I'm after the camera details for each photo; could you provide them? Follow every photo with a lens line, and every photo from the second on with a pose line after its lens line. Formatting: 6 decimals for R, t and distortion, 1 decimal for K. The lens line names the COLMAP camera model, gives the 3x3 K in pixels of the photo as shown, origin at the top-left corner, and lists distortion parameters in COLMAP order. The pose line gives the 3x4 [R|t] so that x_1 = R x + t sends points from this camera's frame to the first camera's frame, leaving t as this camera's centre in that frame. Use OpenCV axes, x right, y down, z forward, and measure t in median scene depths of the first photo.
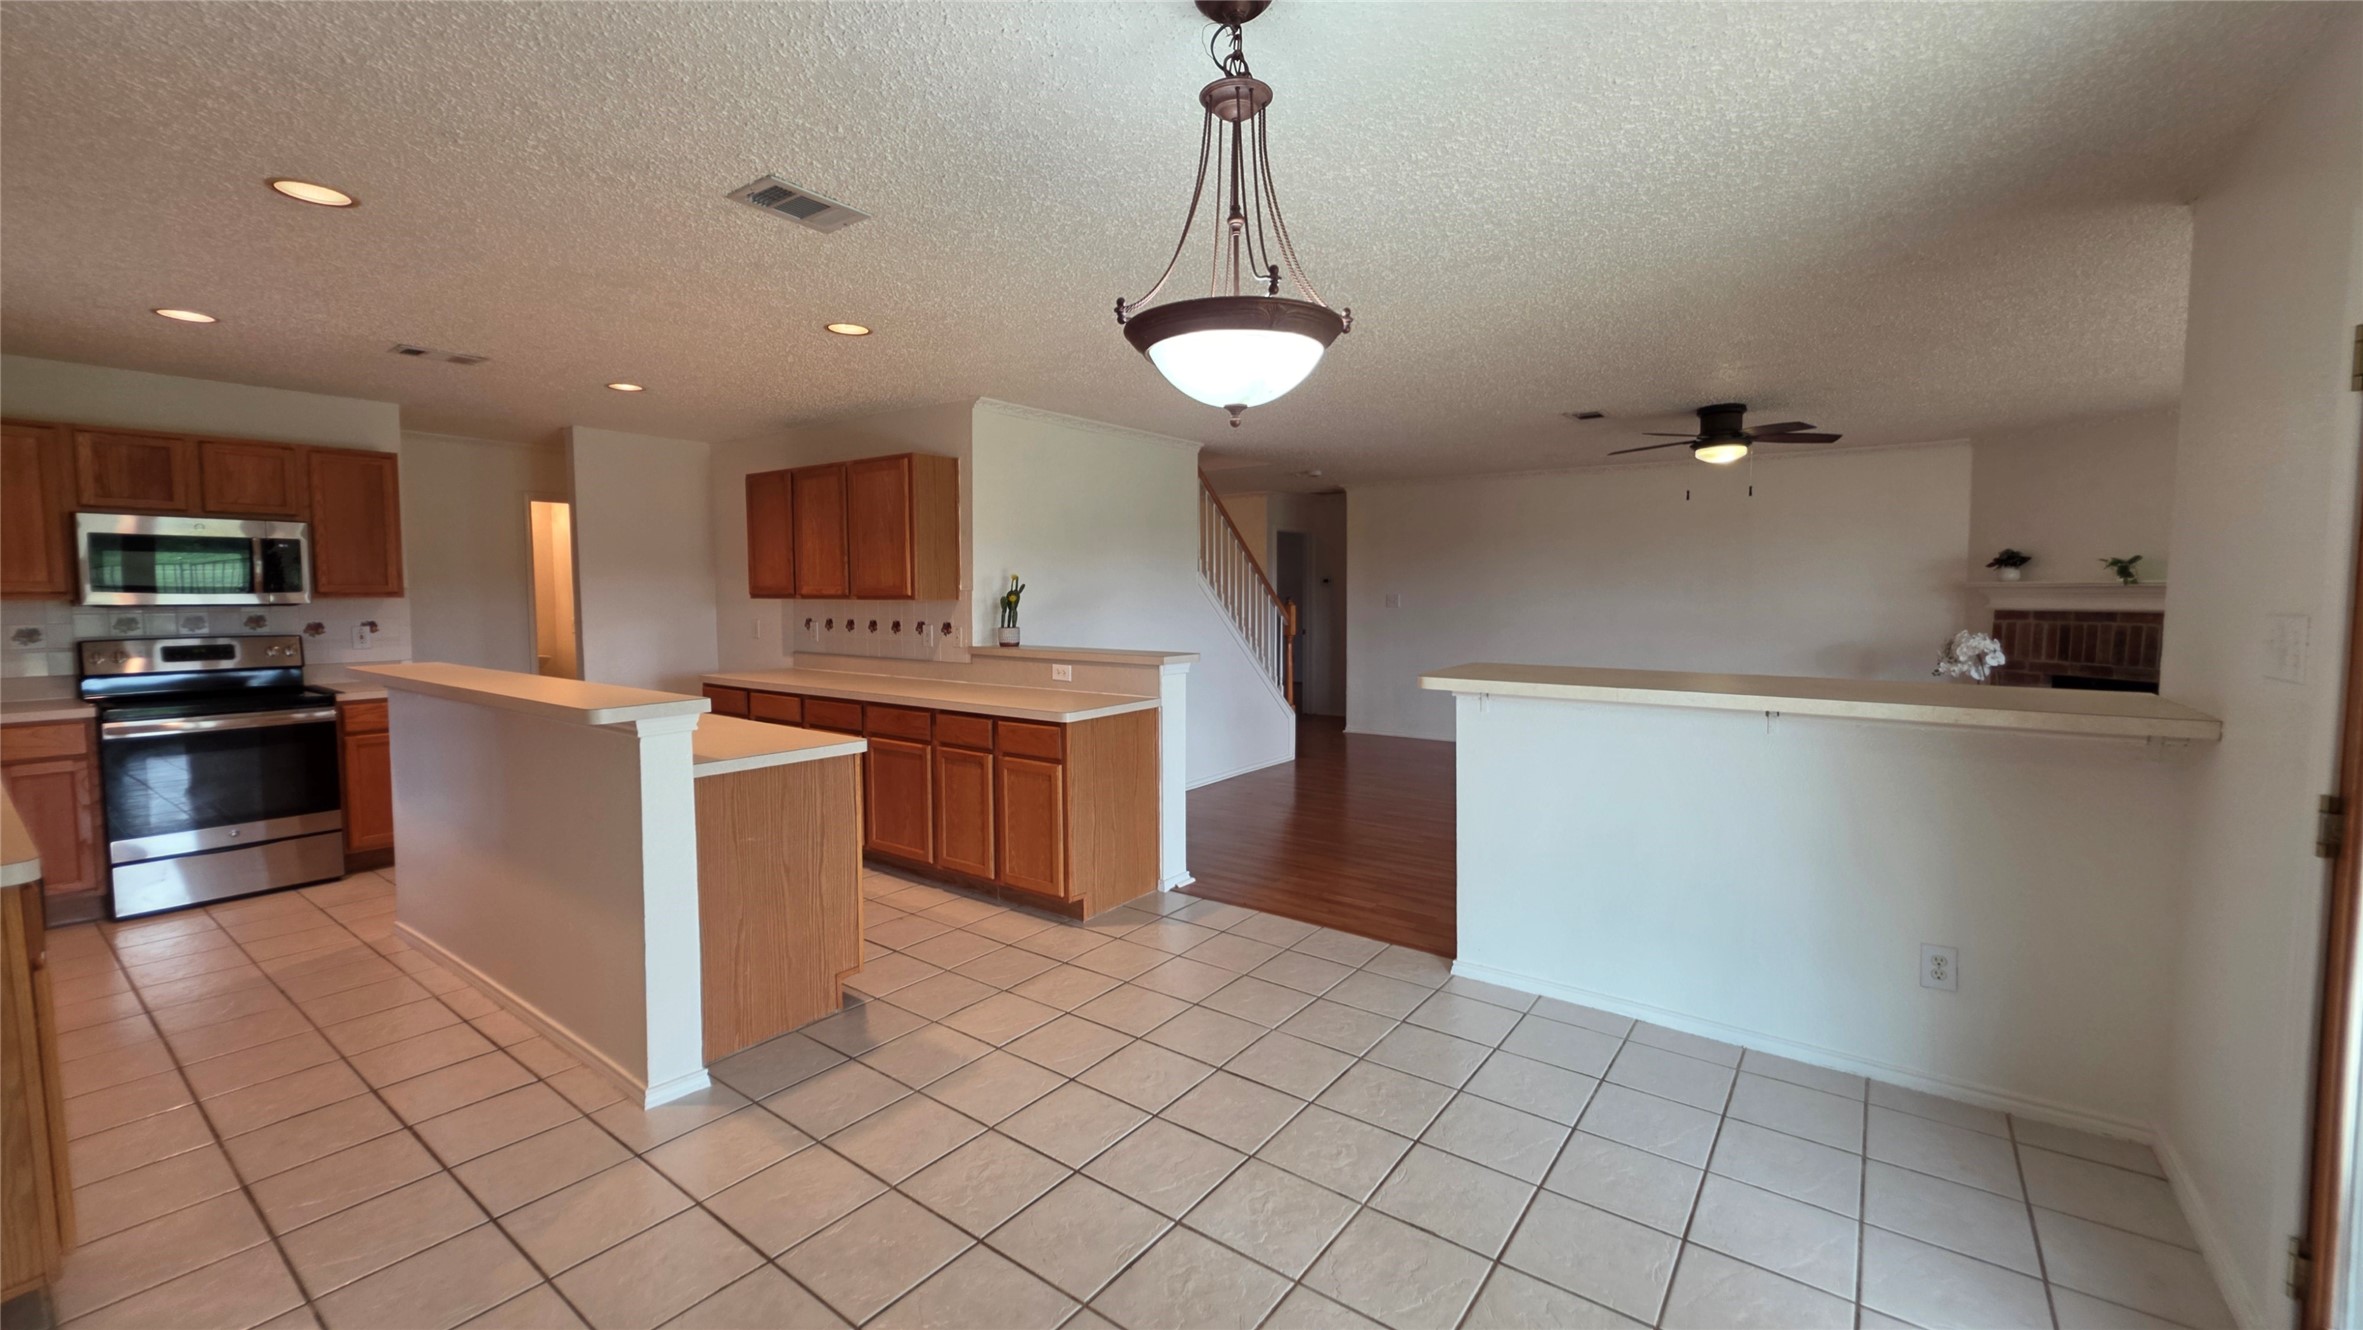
lens RADIAL K [[951.6, 0, 1182.2], [0, 951.6, 649.4], [0, 0, 1]] dist [0.000142, -0.000233]
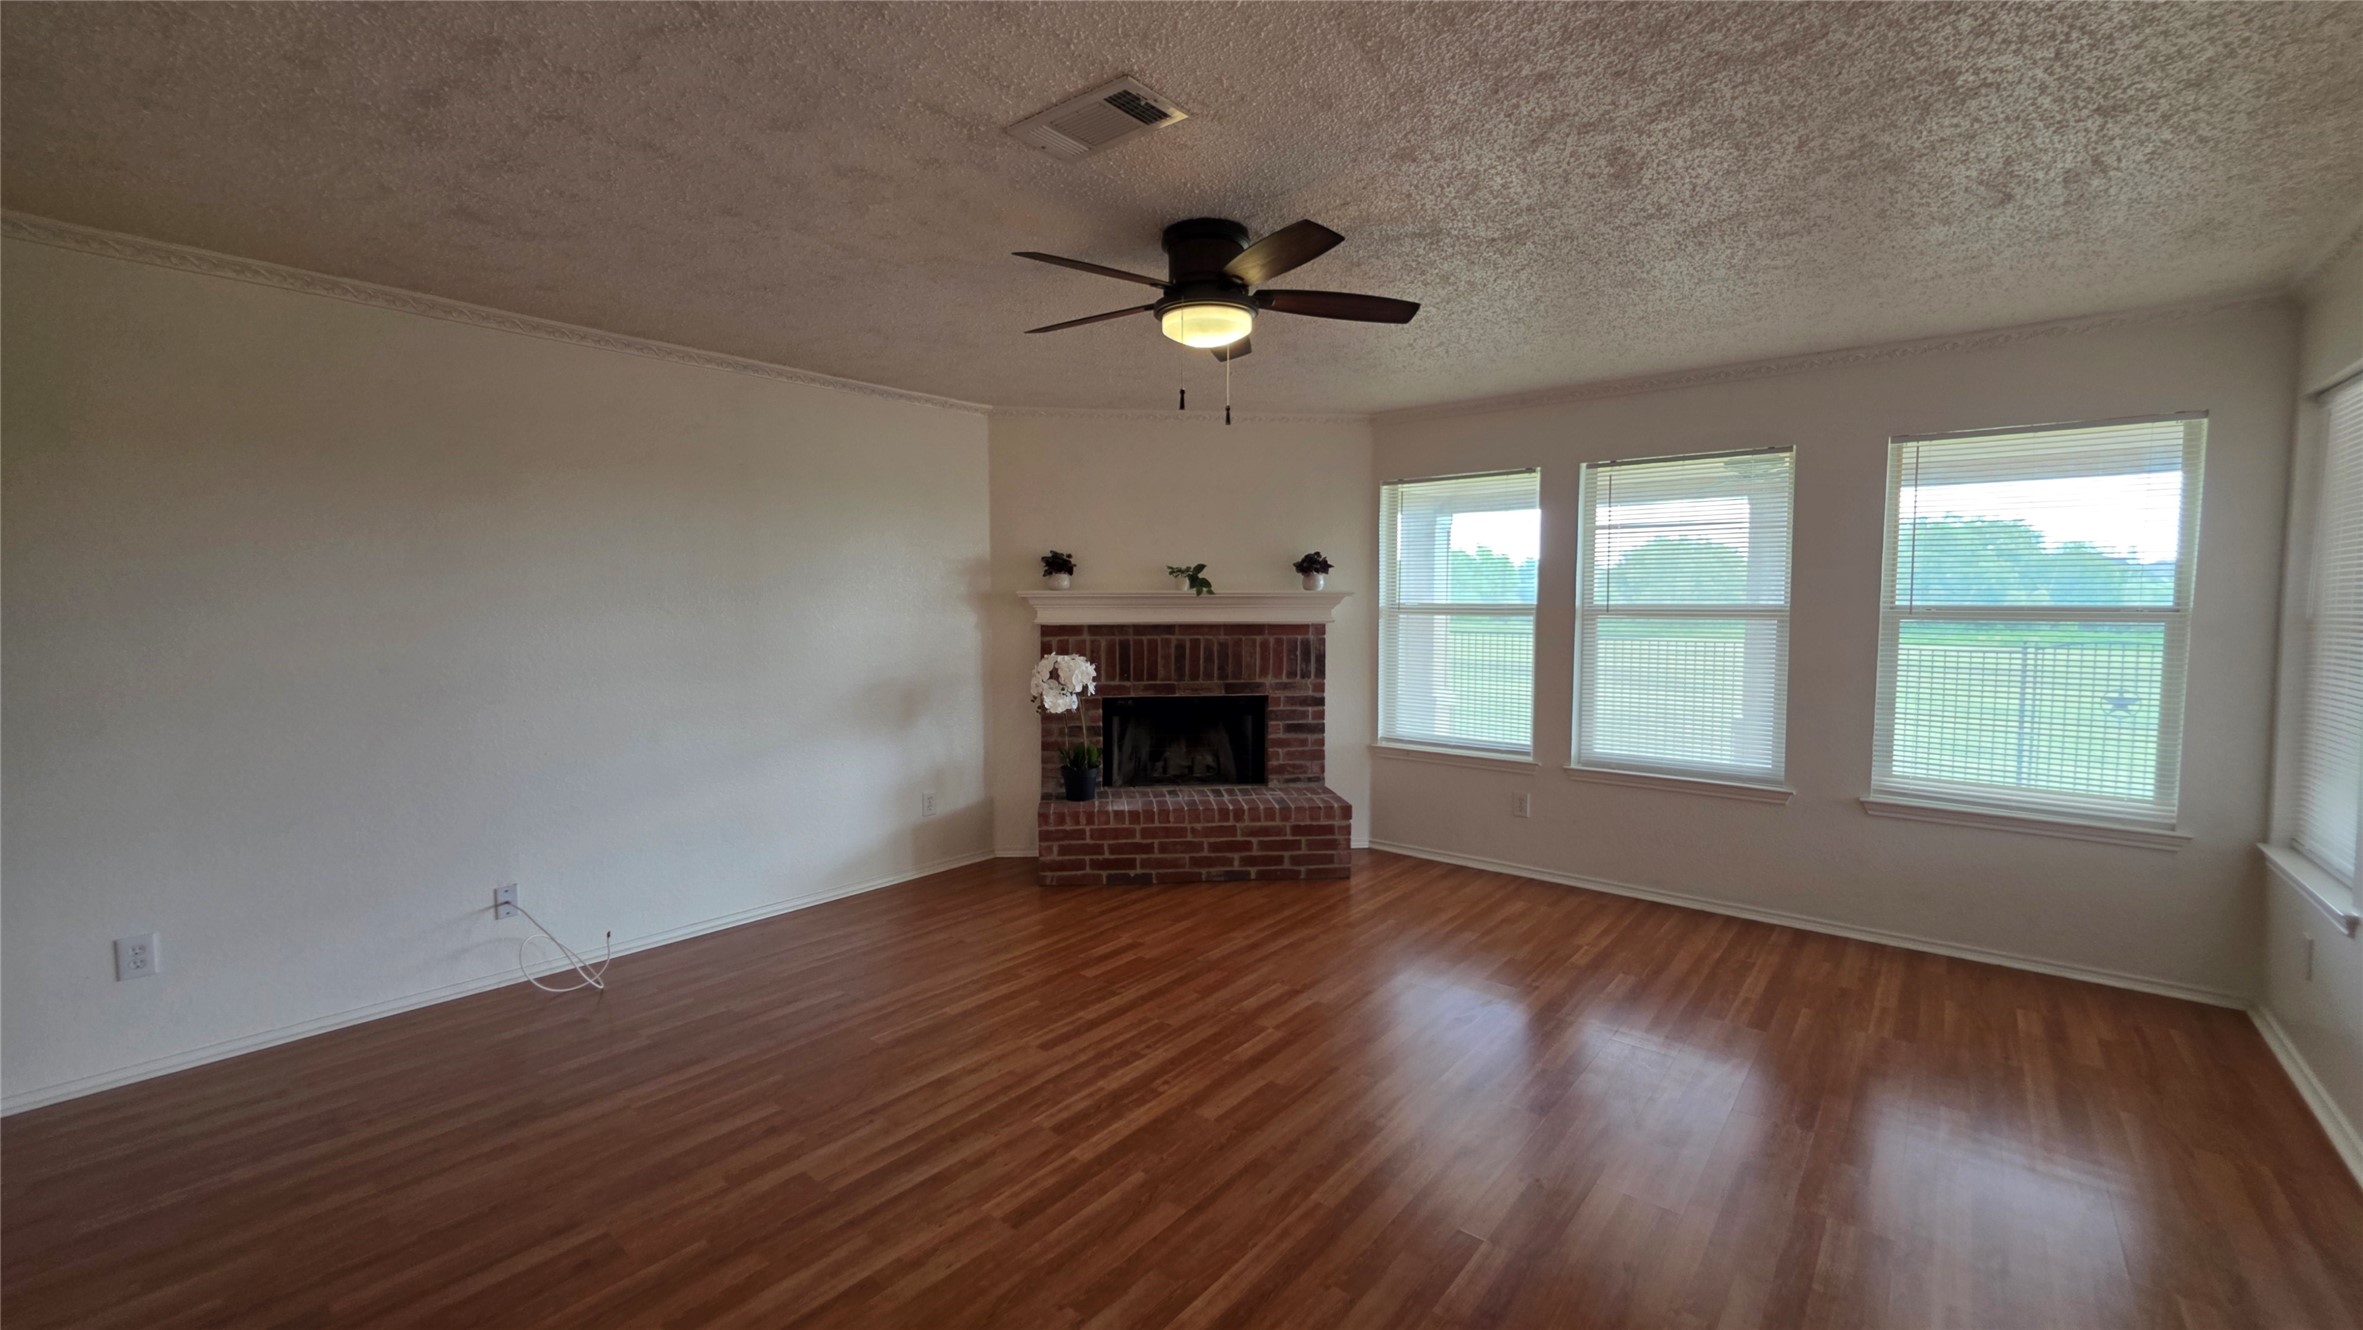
lens RADIAL K [[947.1, 0, 1177.5], [0, 947.1, 650.9], [0, 0, 1]] dist [0.001457, 0.000153]
pose [[0.054426, -0.052114, 0.997157, 0.064998], [0.062429, 0.996861, 0.048691, -0.062655], [-0.996564, 0.059602, 0.057509, 1.018936]]
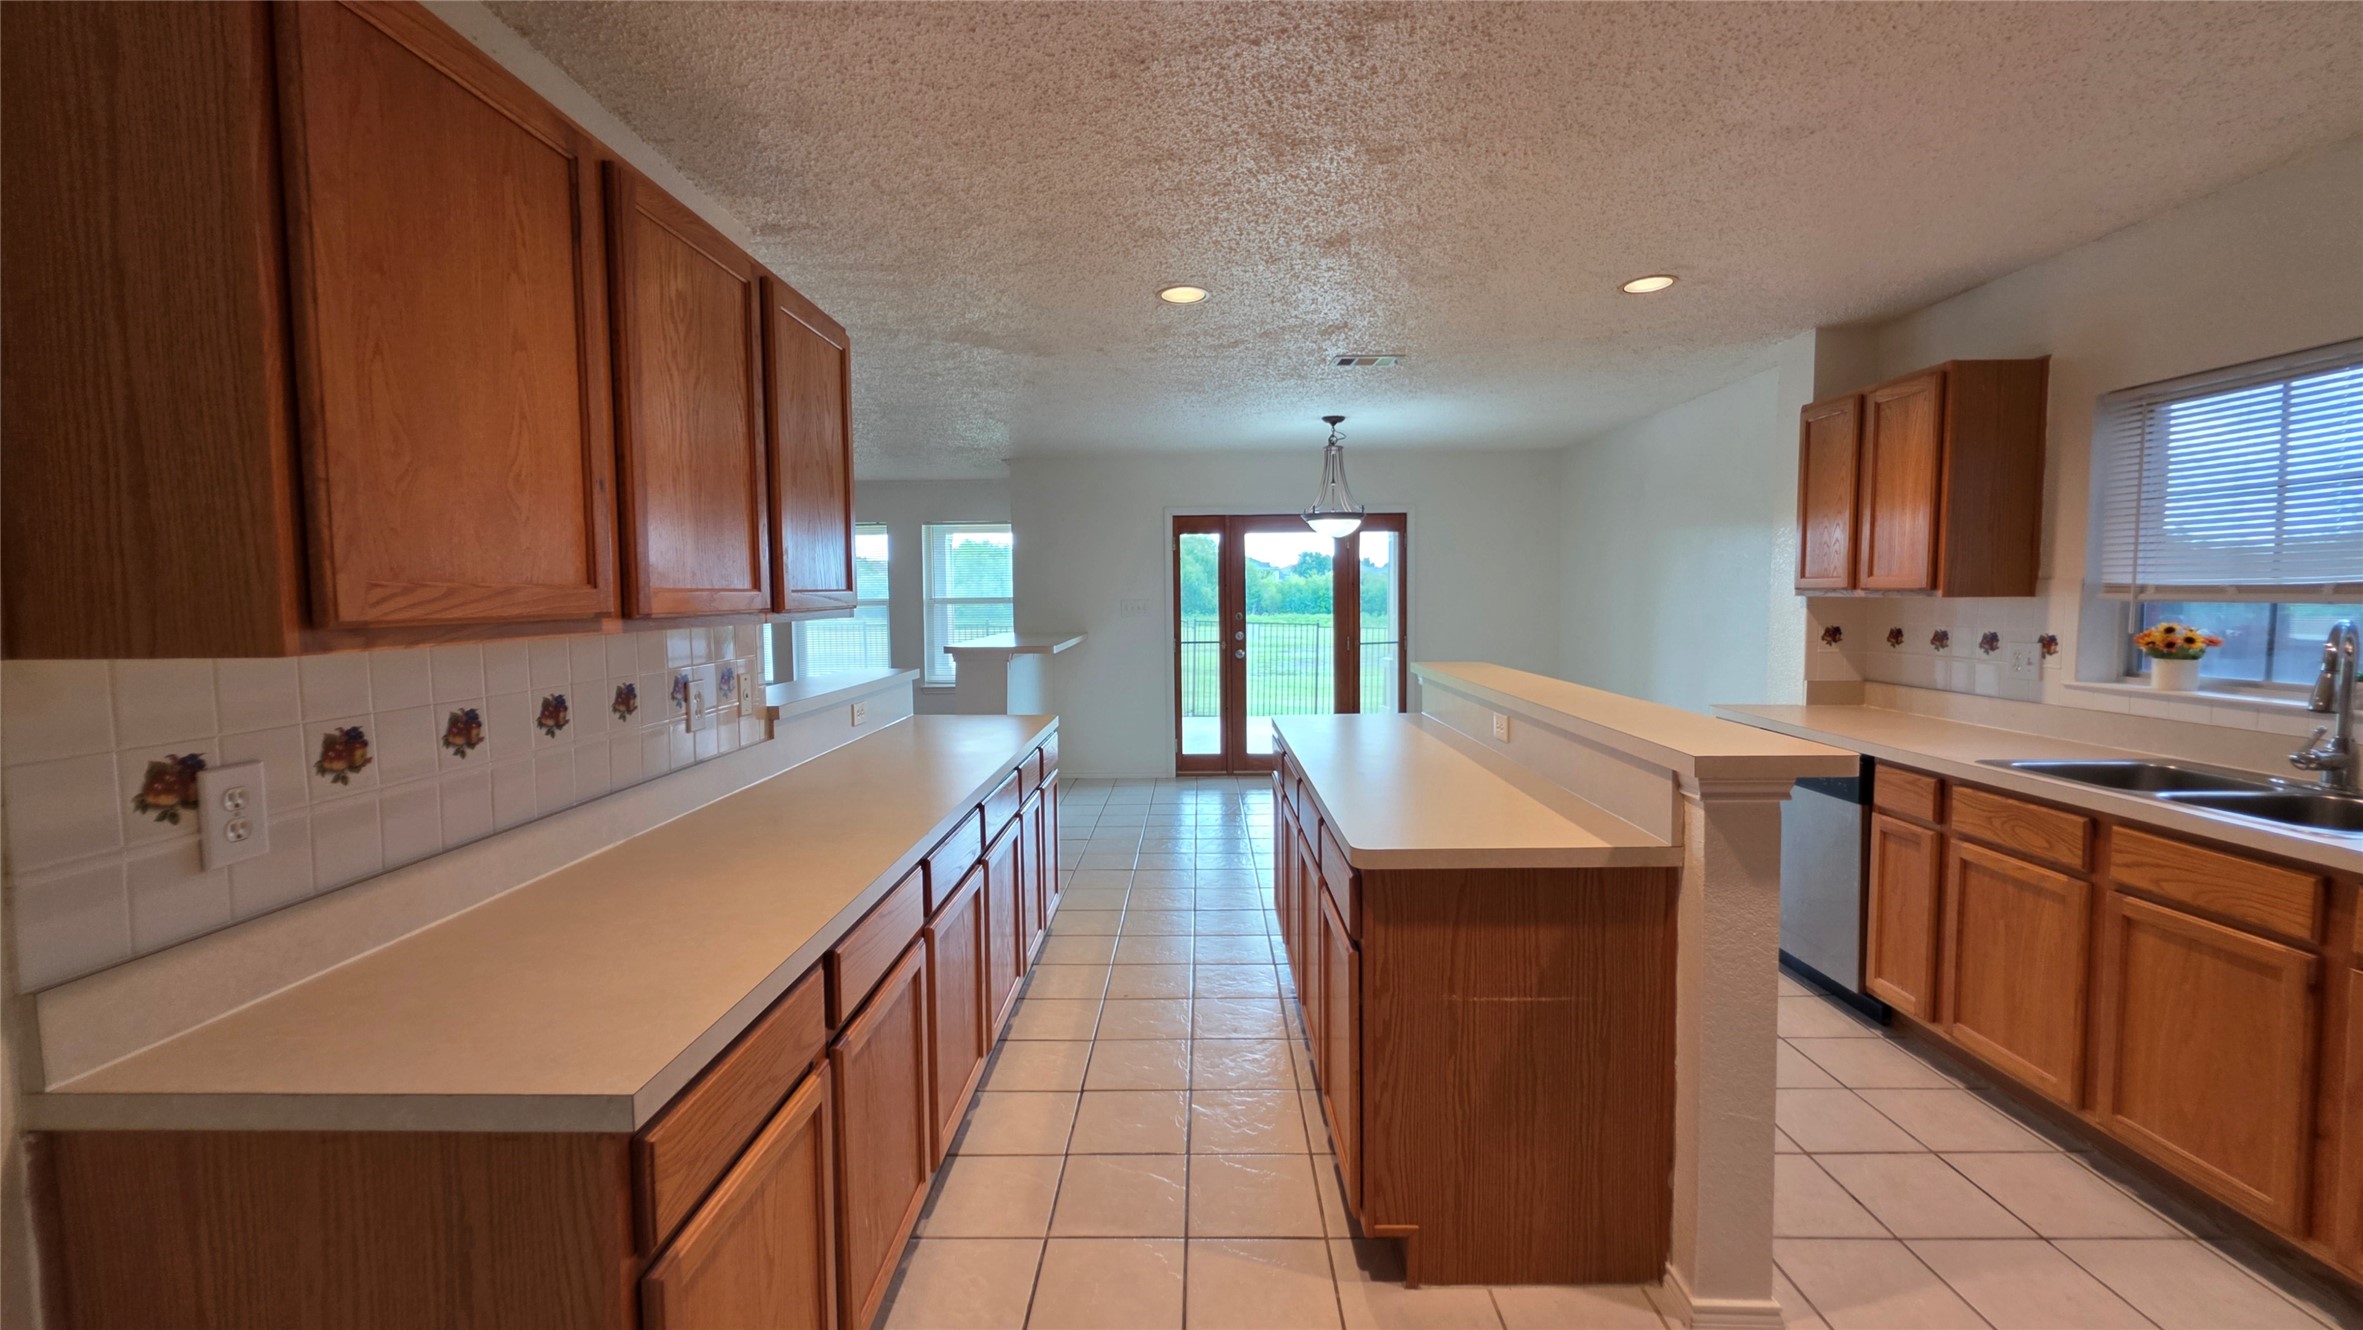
lens RADIAL K [[947.1, 0, 1177.5], [0, 947.1, 650.9], [0, 0, 1]] dist [0.001457, 0.000153]
pose [[-0.581118, -0.042546, 0.812706, -0.768531], [0.062942, 0.993292, 0.097006, -0.069172], [-0.811382, 0.107525, -0.574542, 1.106097]]
